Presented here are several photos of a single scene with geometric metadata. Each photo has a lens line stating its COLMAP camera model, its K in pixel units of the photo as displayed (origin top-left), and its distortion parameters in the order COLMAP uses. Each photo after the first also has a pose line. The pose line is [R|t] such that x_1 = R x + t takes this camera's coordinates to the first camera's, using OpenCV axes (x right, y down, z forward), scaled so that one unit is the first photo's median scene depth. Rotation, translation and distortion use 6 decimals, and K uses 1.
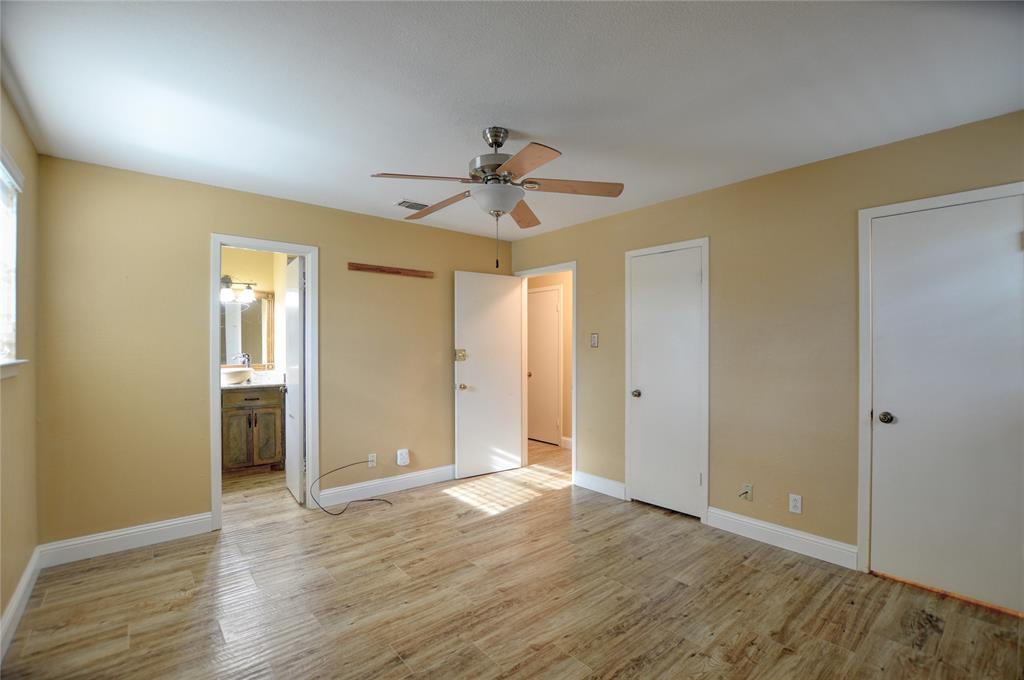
lens RADIAL K [[460.8, 0, 512.0], [0, 460.8, 350.5], [0, 0, 1]] dist [-0.001155, -0.000217]
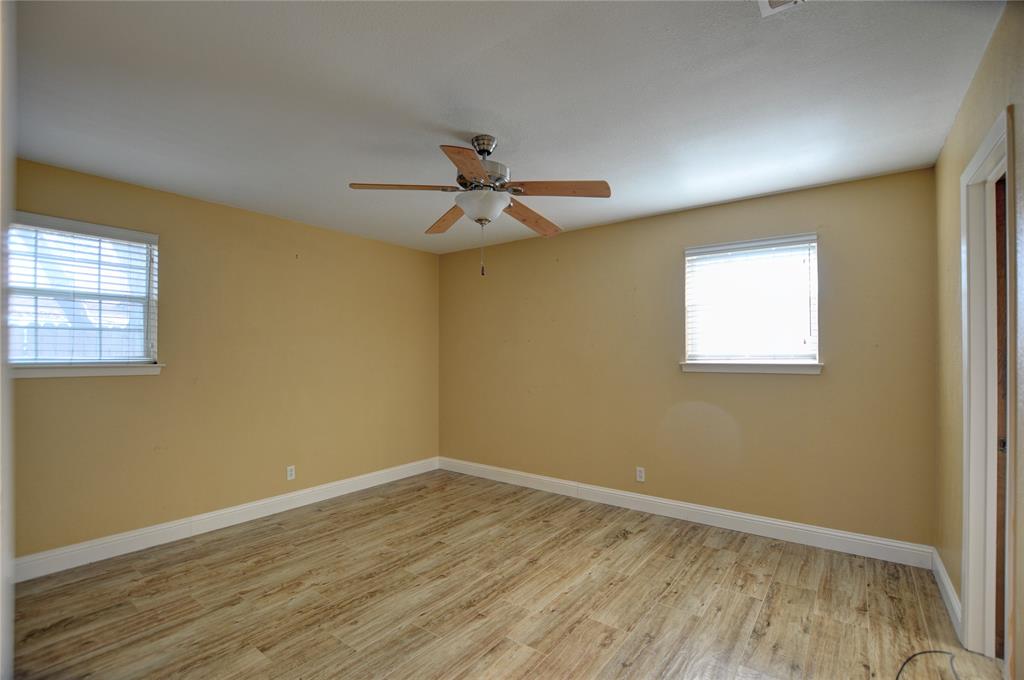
lens RADIAL K [[460.8, 0, 512.0], [0, 460.8, 350.5], [0, 0, 1]] dist [-0.001155, -0.000217]
pose [[-0.974487, 0.001265, -0.224441, 0.132609], [0.000294, 0.999990, 0.004361, -0.021996], [0.224444, 0.004184, -0.974478, 2.016124]]
